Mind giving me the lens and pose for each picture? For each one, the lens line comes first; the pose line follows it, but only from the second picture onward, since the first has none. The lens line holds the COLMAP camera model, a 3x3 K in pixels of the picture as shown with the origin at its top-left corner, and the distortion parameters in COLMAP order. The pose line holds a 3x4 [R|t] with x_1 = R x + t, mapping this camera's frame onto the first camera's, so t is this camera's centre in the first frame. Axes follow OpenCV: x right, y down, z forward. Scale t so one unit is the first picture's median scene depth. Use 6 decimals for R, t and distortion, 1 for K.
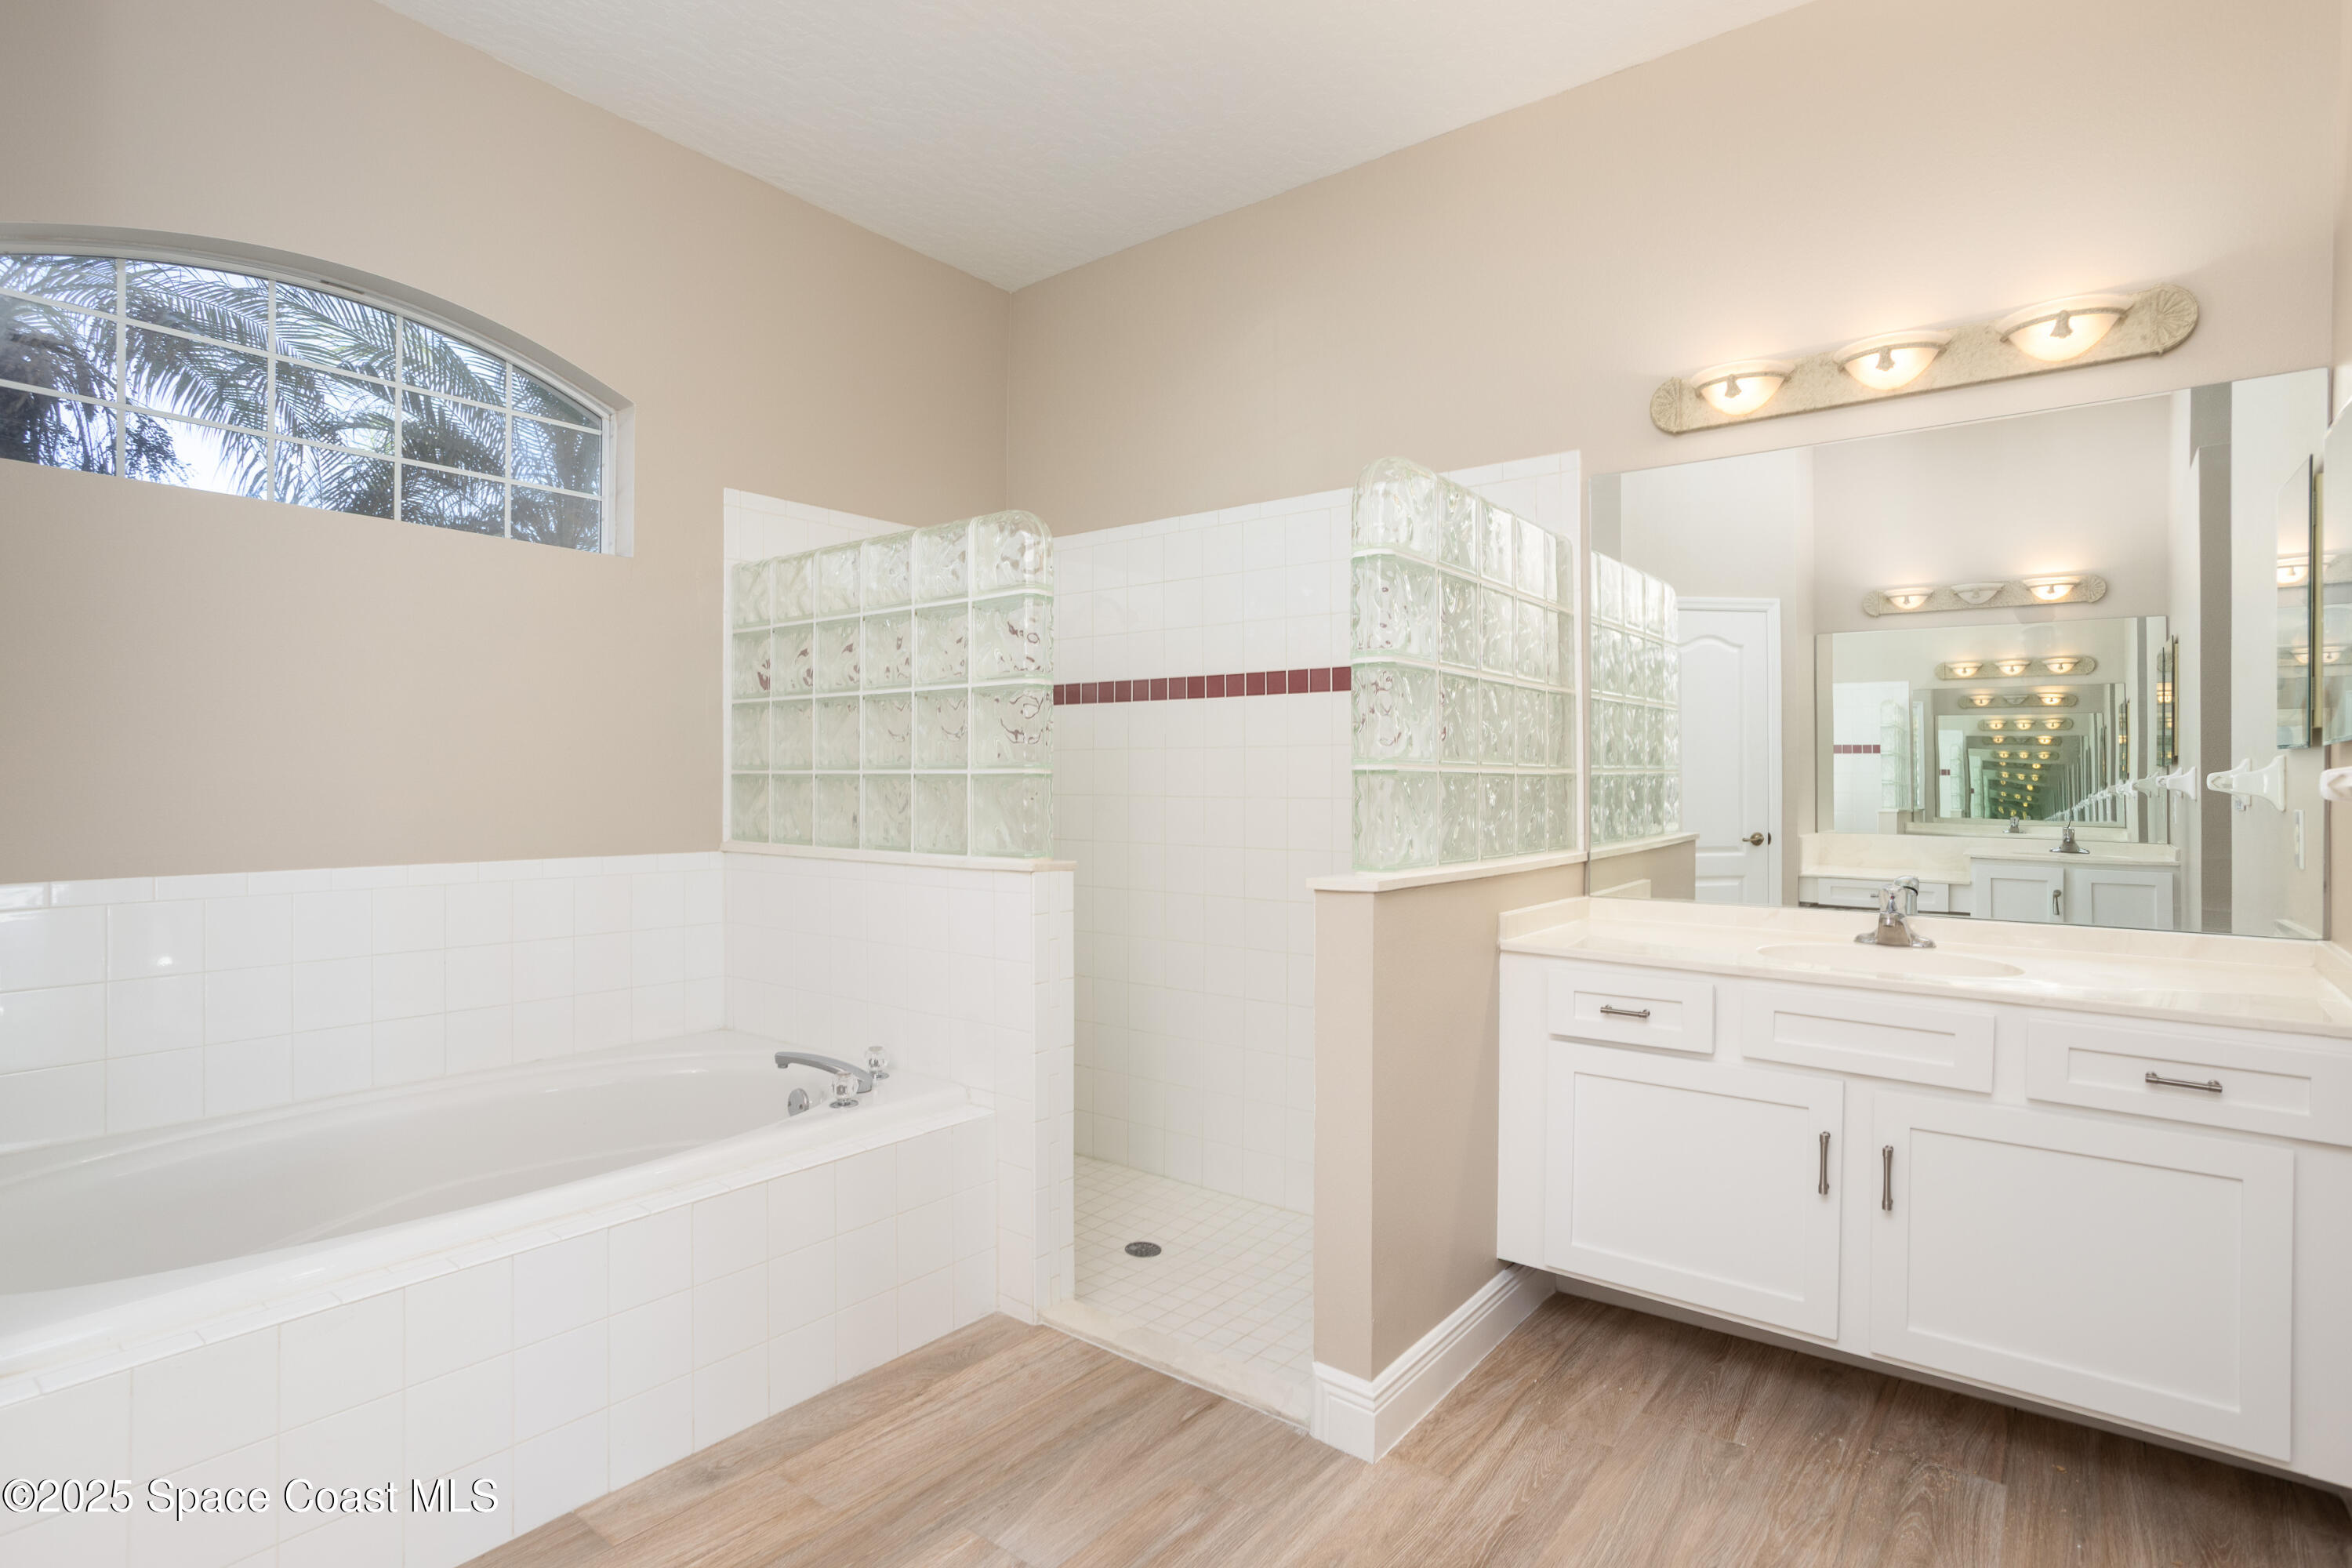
lens RADIAL K [[1181.2, 0, 1172.0], [0, 1181.2, 777.1], [0, 0, 1]] dist [-0.024861, 0.002717]
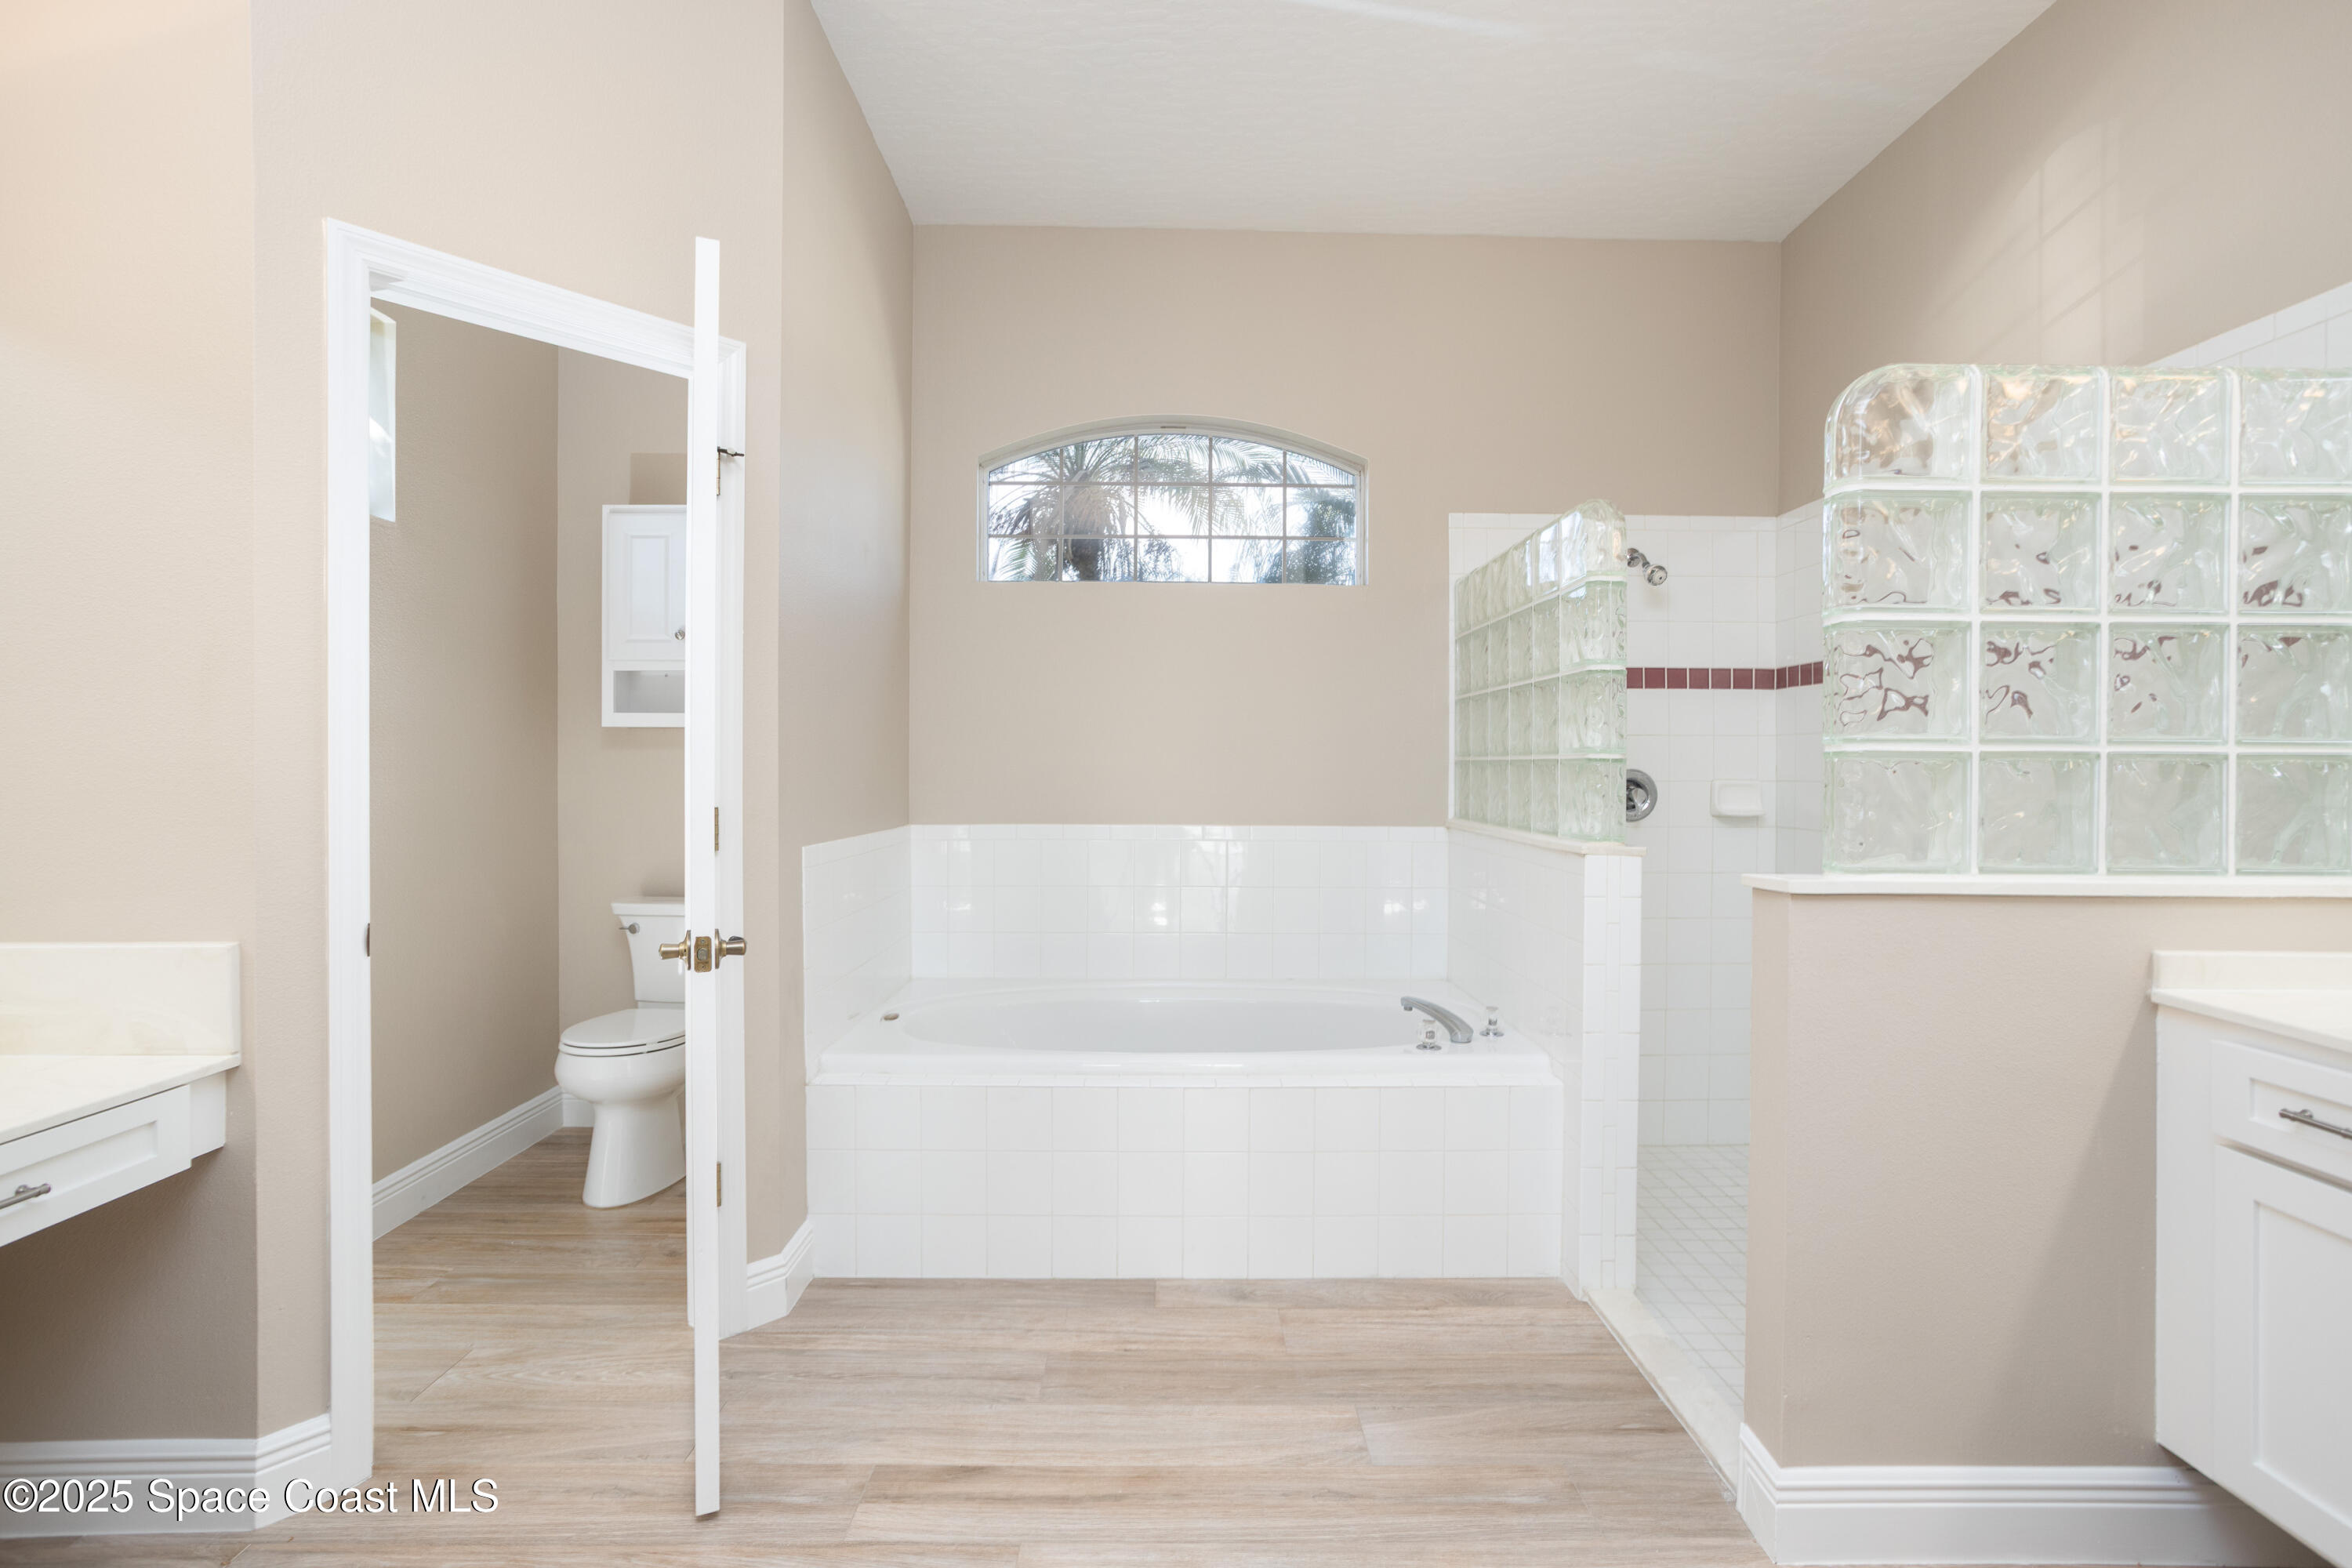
lens RADIAL K [[1137.6, 0, 1176.8], [0, 1137.6, 771.2], [0, 0, 1]] dist [-0.003864, 0.002573]
pose [[0.626990, 0.002200, -0.779024, 0.487466], [0.000865, 0.999993, 0.003520, 0.005249], [0.779027, -0.002881, 0.626984, 0.127931]]
